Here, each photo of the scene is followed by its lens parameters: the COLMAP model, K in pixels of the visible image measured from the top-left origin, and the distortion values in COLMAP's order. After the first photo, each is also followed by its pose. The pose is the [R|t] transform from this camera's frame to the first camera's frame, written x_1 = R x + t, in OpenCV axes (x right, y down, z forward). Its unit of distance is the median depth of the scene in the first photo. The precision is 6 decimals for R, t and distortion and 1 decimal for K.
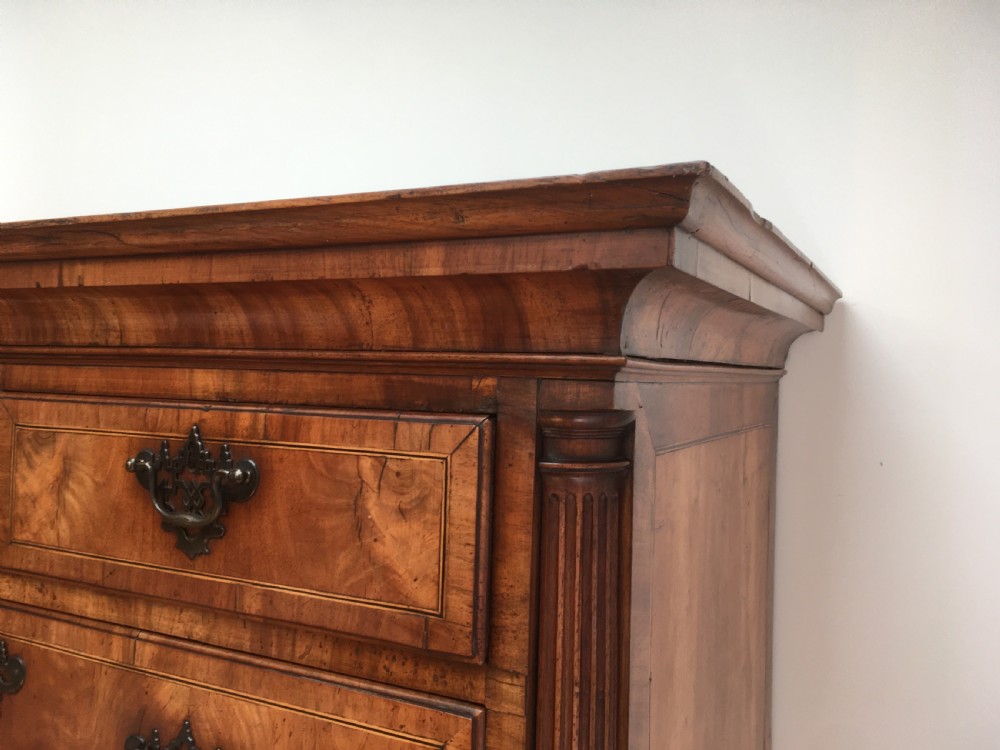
lens RADIAL K [[854.8, 0, 500.0], [0, 854.8, 375.0], [0, 0, 1]] dist [0.092408, -0.140198]
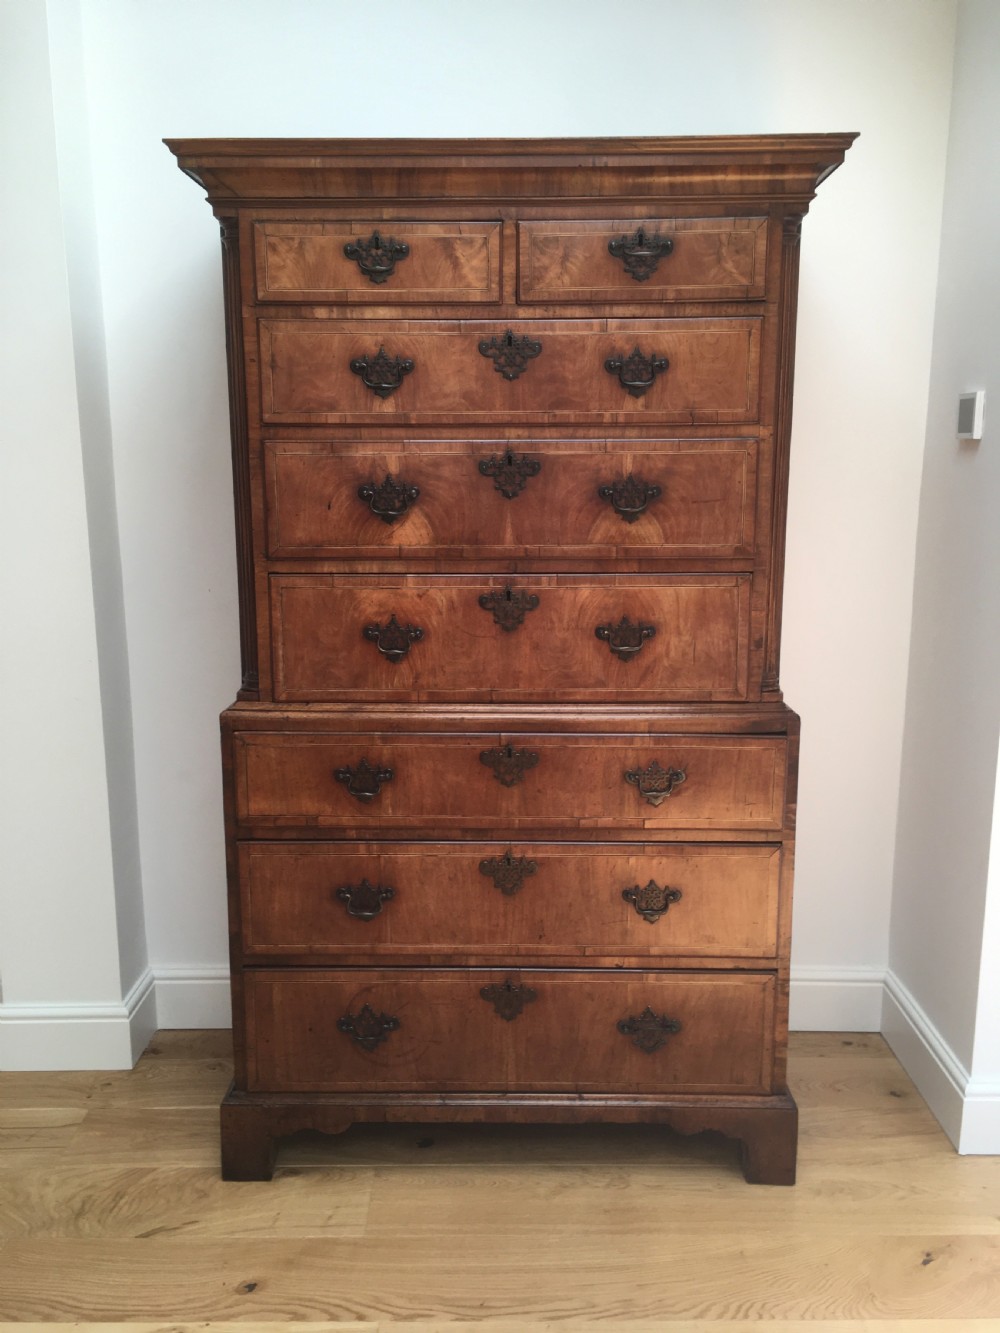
lens RADIAL K [[1139.4, 0, 500.0], [0, 1139.4, 666.5], [0, 0, 1]] dist [0.092408, -0.140198]
pose [[0.898218, -0.109792, 0.425618, -2.365516], [0.028176, 0.980692, 0.193517, 0.673619], [-0.438647, -0.161828, 0.883969, -2.103541]]
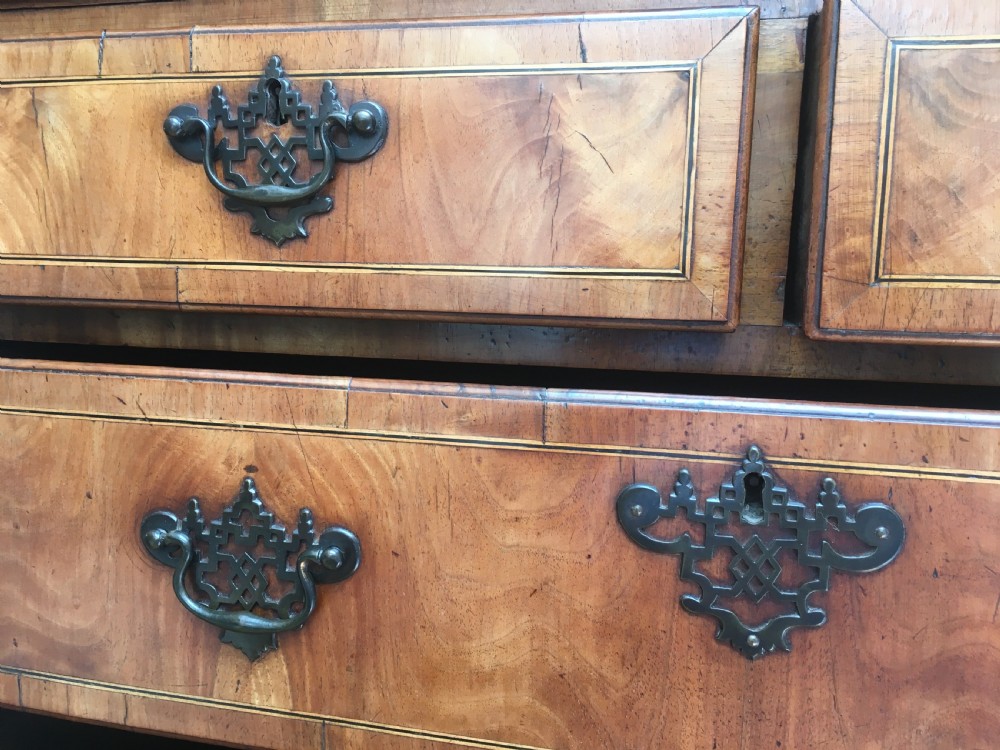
lens RADIAL K [[883.6, 0, 500.0], [0, 883.6, 375.0], [0, 0, 1]] dist [0.099872, -0.164933]
pose [[0.975115, -0.040271, 0.218011, -1.023816], [0.010313, 0.990539, 0.136843, 0.200839], [-0.221459, -0.131189, 0.966305, 0.630560]]
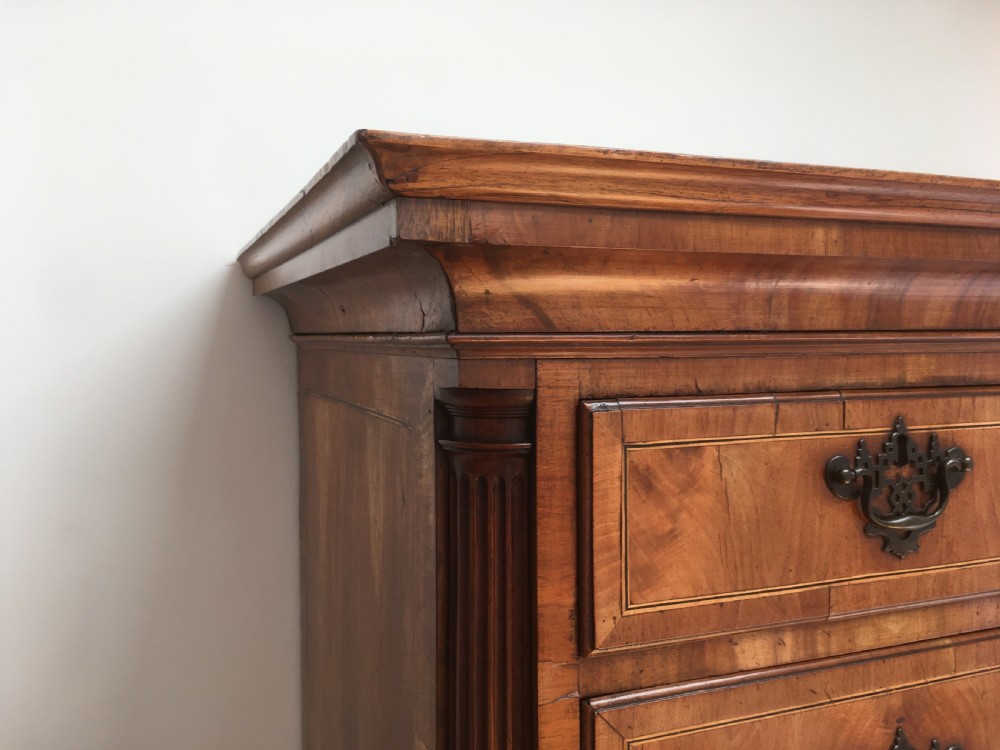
lens RADIAL K [[854.8, 0, 500.0], [0, 854.8, 375.0], [0, 0, 1]] dist [0.092408, -0.140198]
pose [[0.665594, -0.059049, 0.743974, -2.043204], [0.026393, 0.998104, 0.055606, -0.066552], [-0.745847, -0.017375, 0.665891, 1.072695]]
